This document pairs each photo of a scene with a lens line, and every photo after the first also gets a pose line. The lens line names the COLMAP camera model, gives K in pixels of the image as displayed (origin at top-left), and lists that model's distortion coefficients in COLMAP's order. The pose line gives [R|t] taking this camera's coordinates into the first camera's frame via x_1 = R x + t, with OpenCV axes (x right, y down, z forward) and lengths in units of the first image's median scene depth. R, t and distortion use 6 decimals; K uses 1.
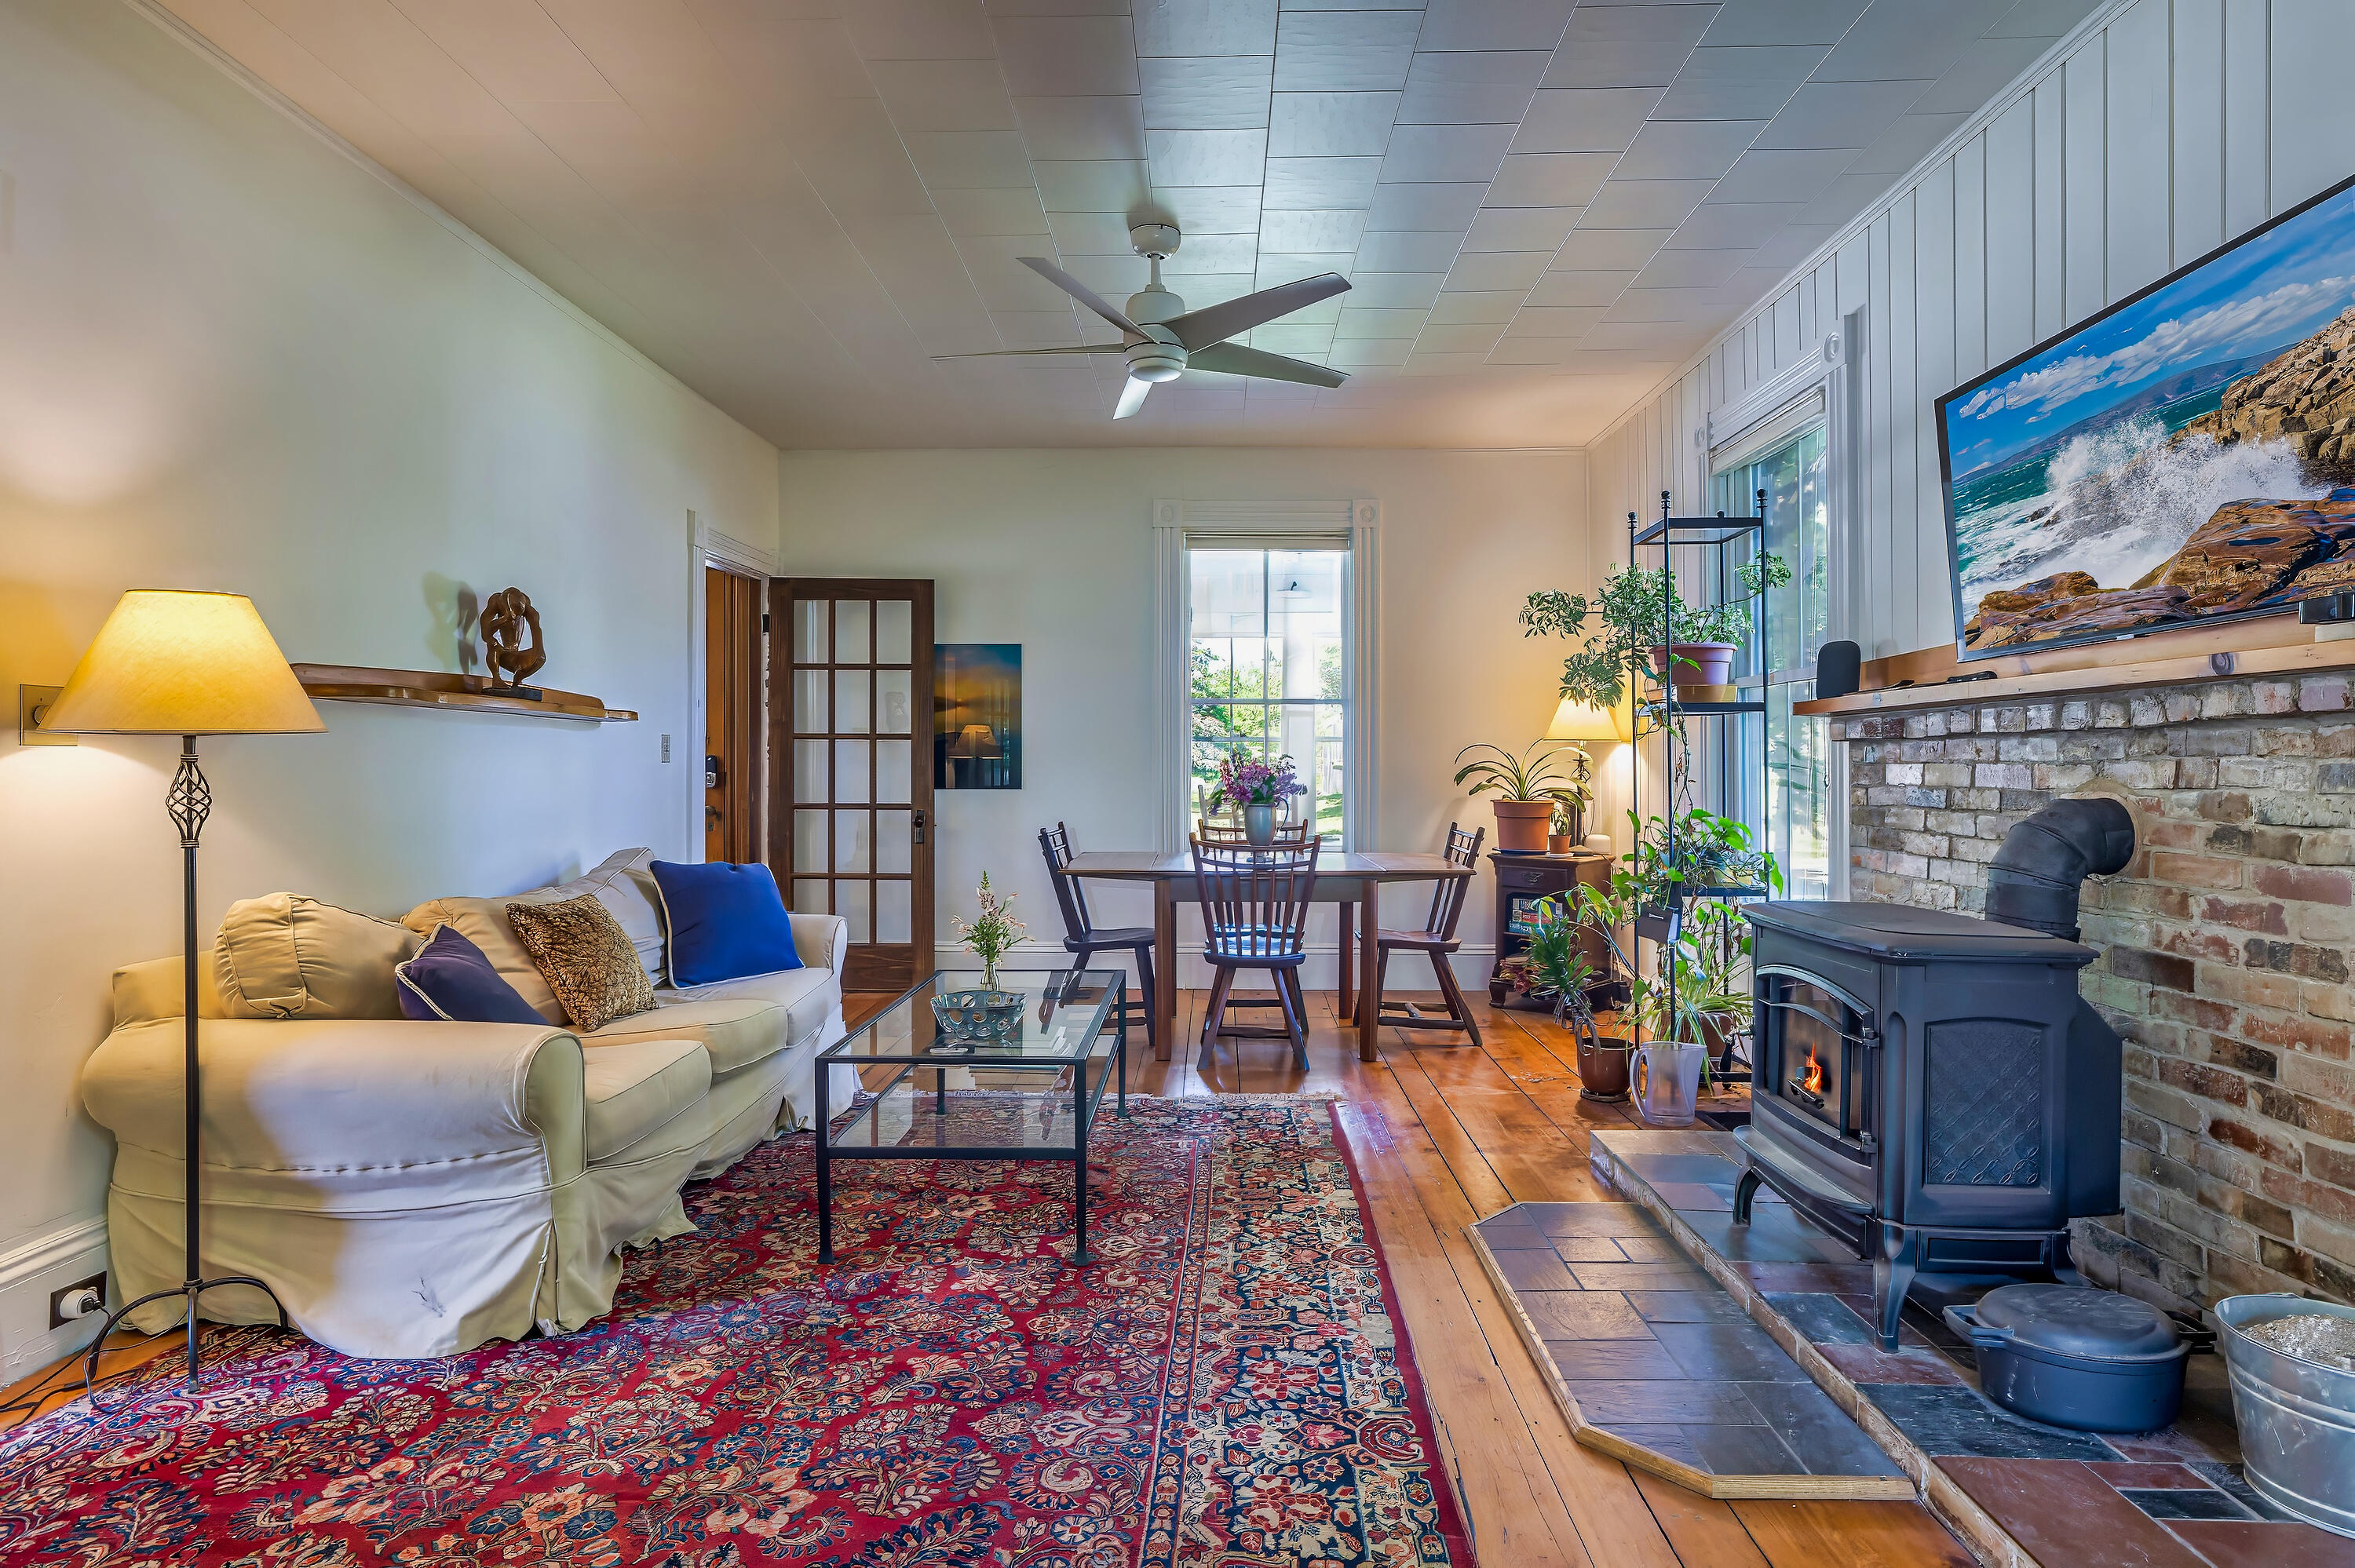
lens RADIAL K [[1239.1, 0, 1180.7], [0, 1239.1, 768.4], [0, 0, 1]] dist [-0.002247, 0.000728]
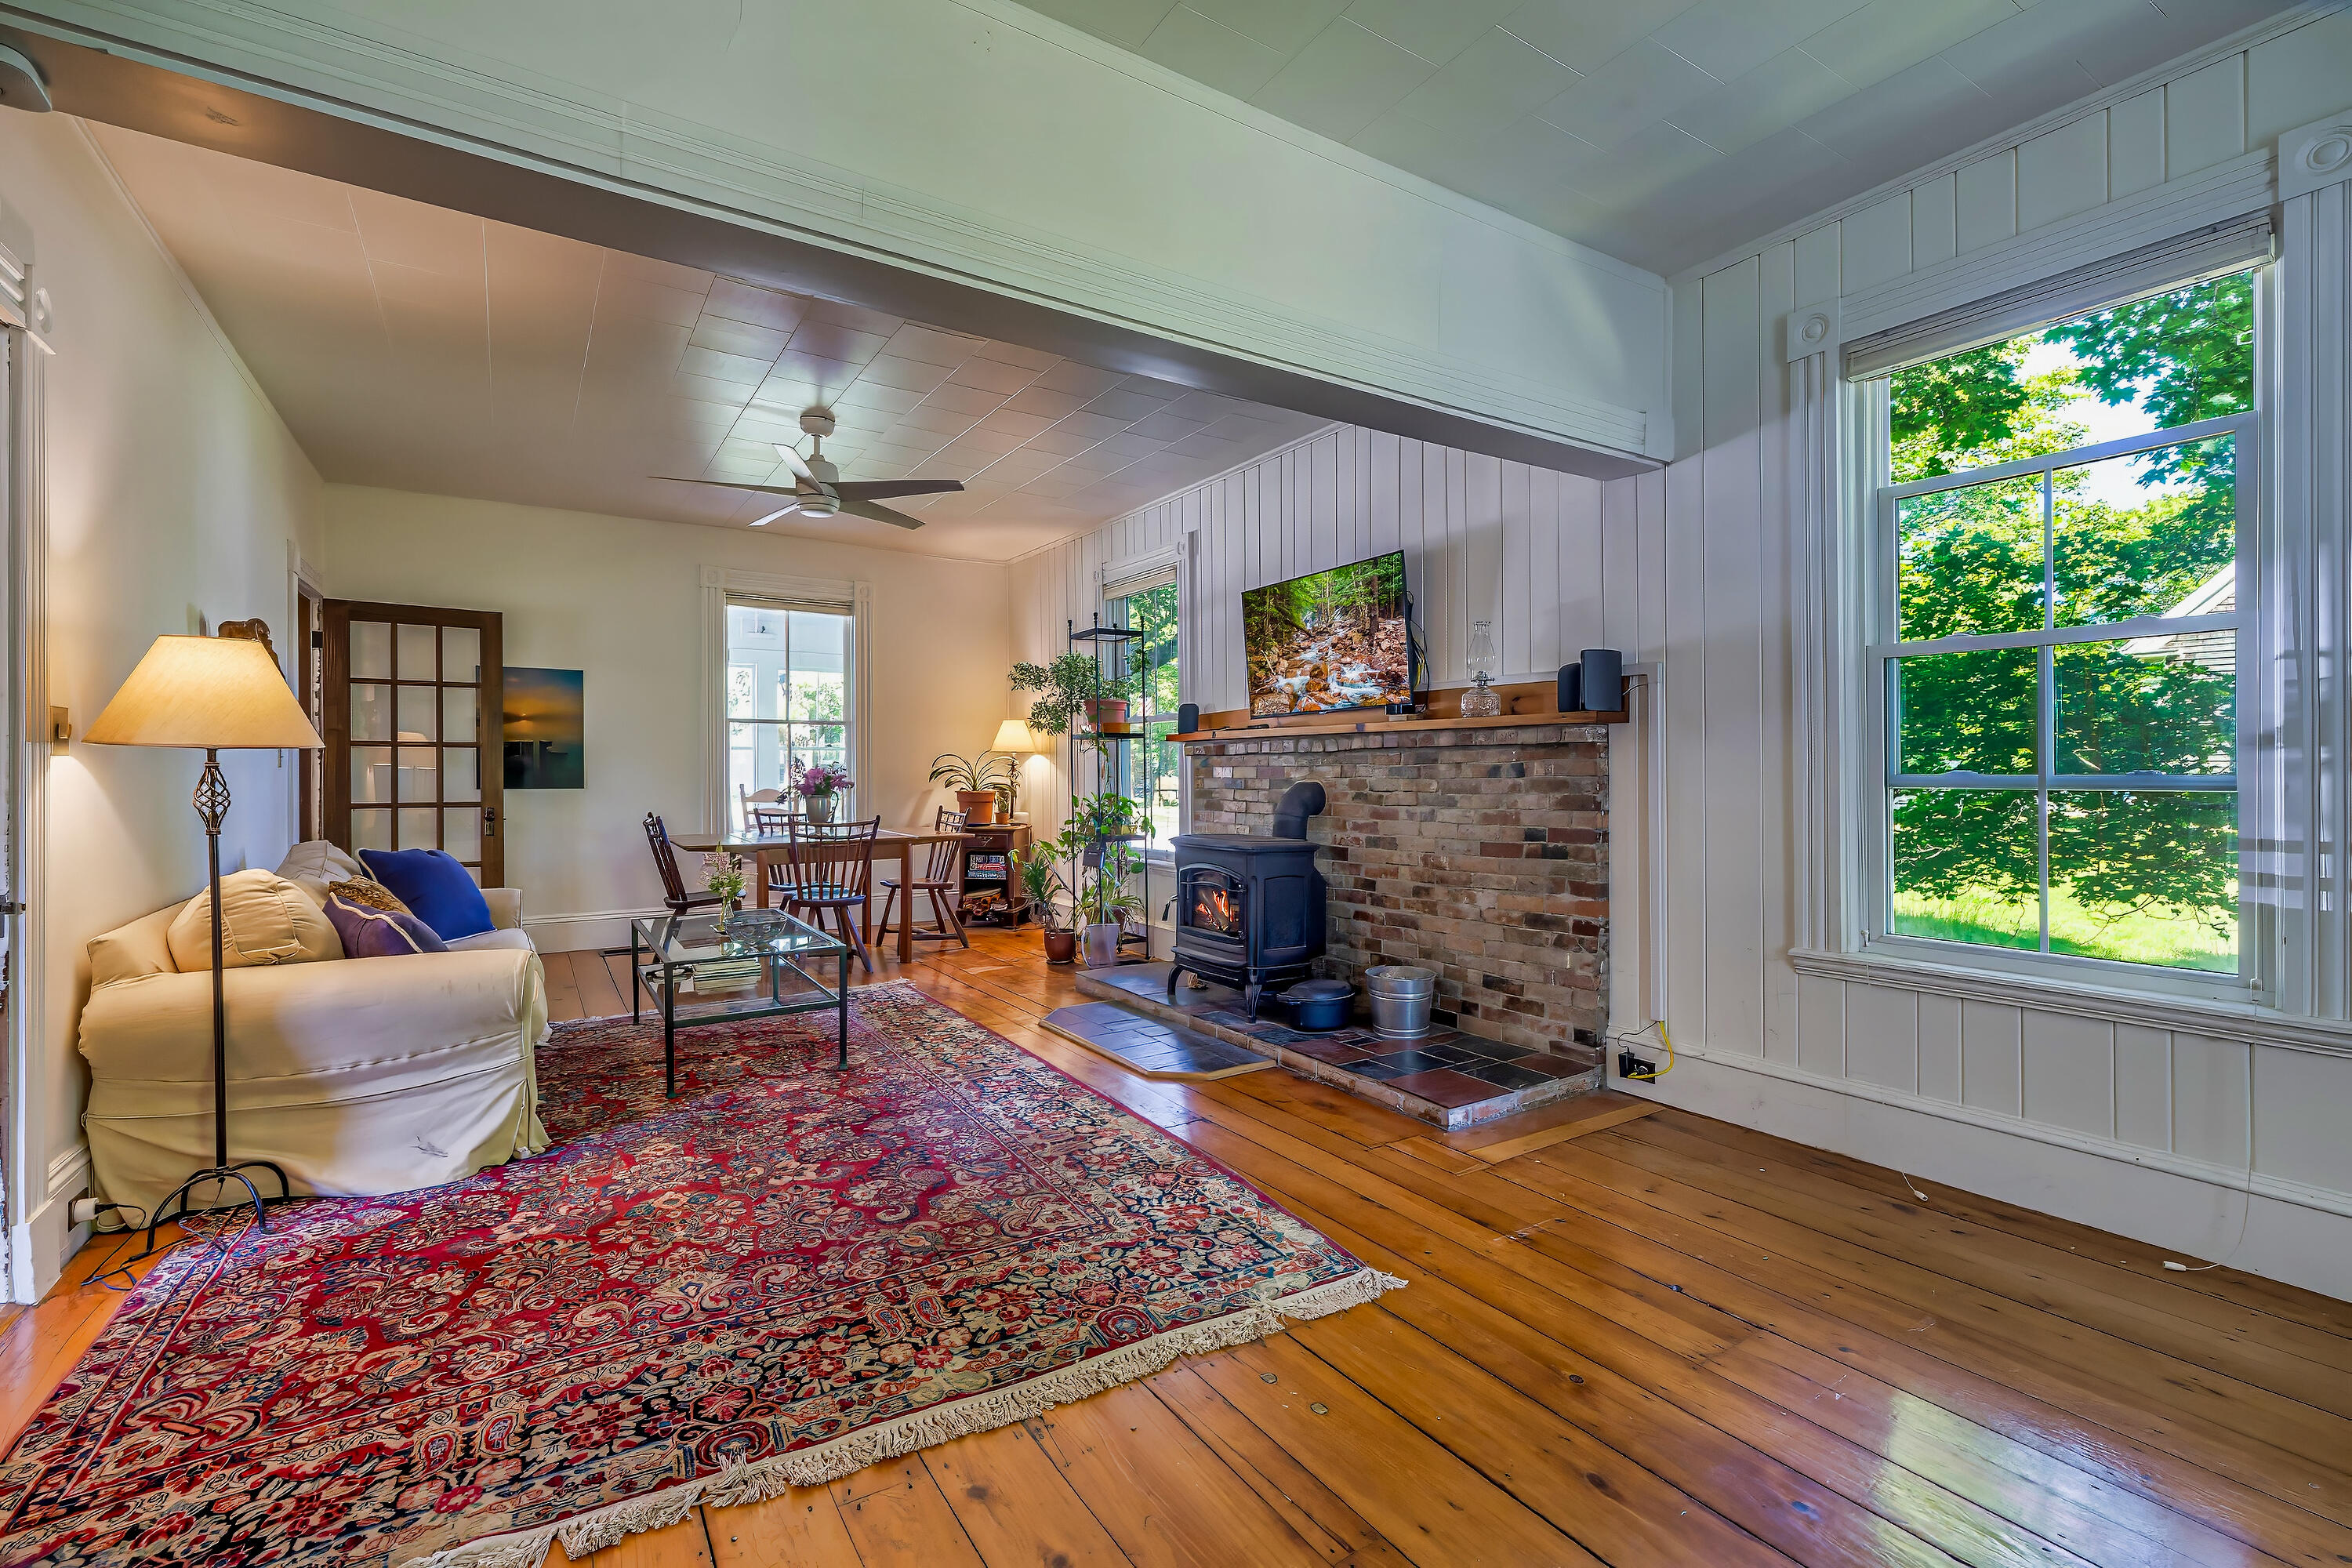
lens RADIAL K [[1011.5, 0, 1178.8], [0, 1011.5, 776.0], [0, 0, 1]] dist [0.003434, 0.000289]
pose [[0.826726, -0.006962, 0.562562, -0.525389], [0.003558, 0.999968, 0.007147, -0.001618], [-0.562594, -0.003907, 0.826724, -0.418617]]
